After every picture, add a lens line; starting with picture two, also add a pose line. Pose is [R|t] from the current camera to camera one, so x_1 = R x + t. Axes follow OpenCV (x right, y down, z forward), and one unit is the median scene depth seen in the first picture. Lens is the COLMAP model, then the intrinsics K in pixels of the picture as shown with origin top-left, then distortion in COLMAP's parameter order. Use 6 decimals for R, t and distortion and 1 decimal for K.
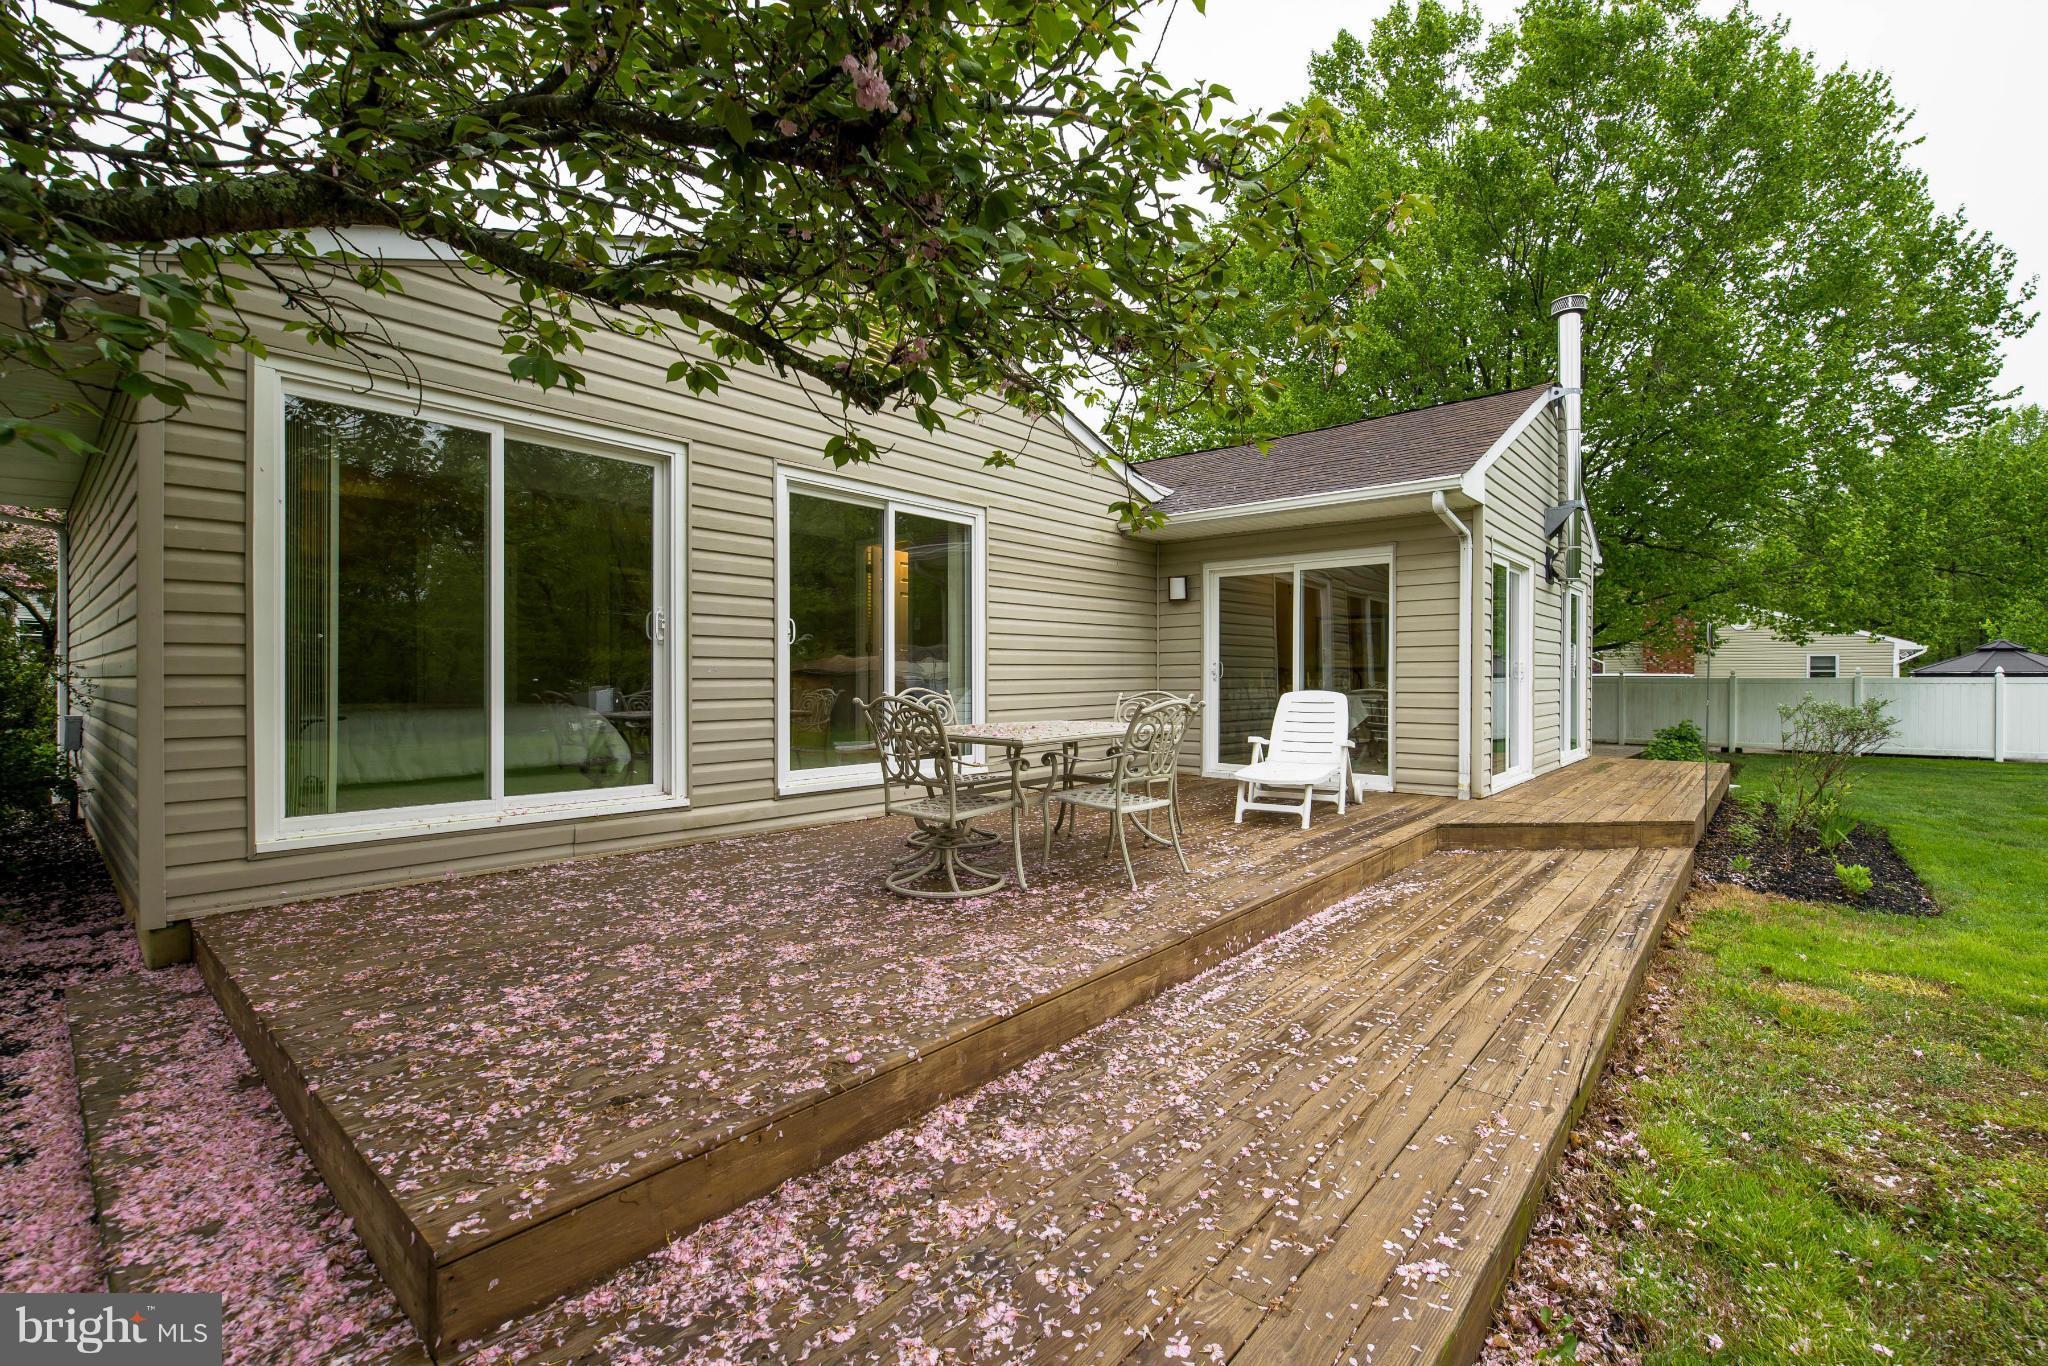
lens RADIAL K [[889.0, 0, 1032.9], [0, 889.0, 693.5], [0, 0, 1]] dist [0.011758, -0.000249]
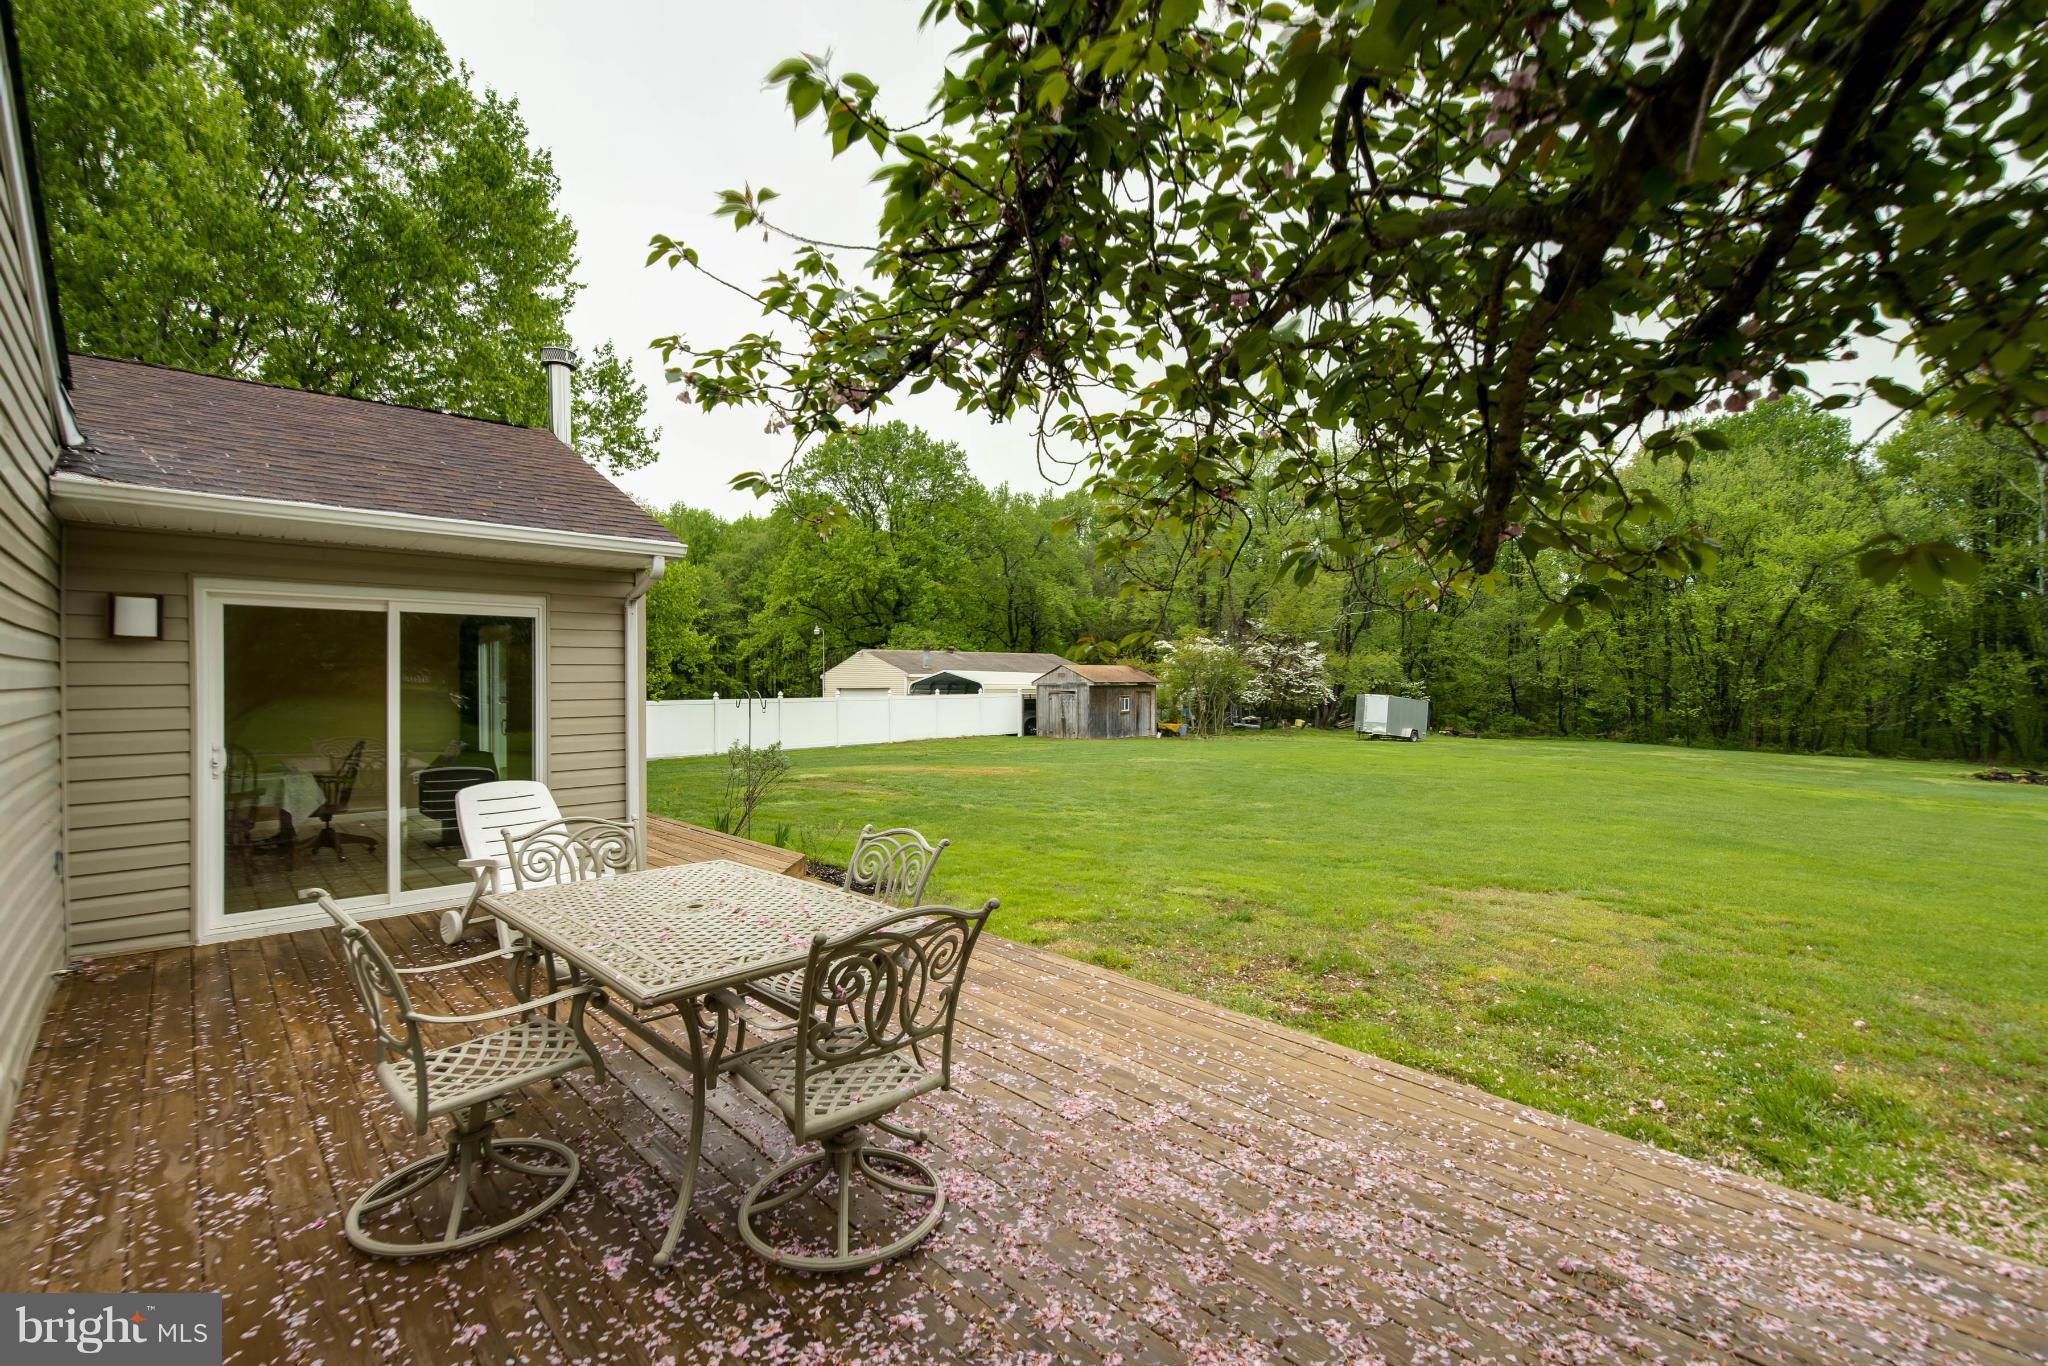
lens RADIAL K [[889.0, 0, 1032.9], [0, 889.0, 693.5], [0, 0, 1]] dist [0.011758, -0.000249]
pose [[0.099625, -0.019281, 0.994838, -0.358571], [0.021181, 0.999627, 0.017253, -0.073989], [-0.994800, 0.019352, 0.099997, 0.427291]]
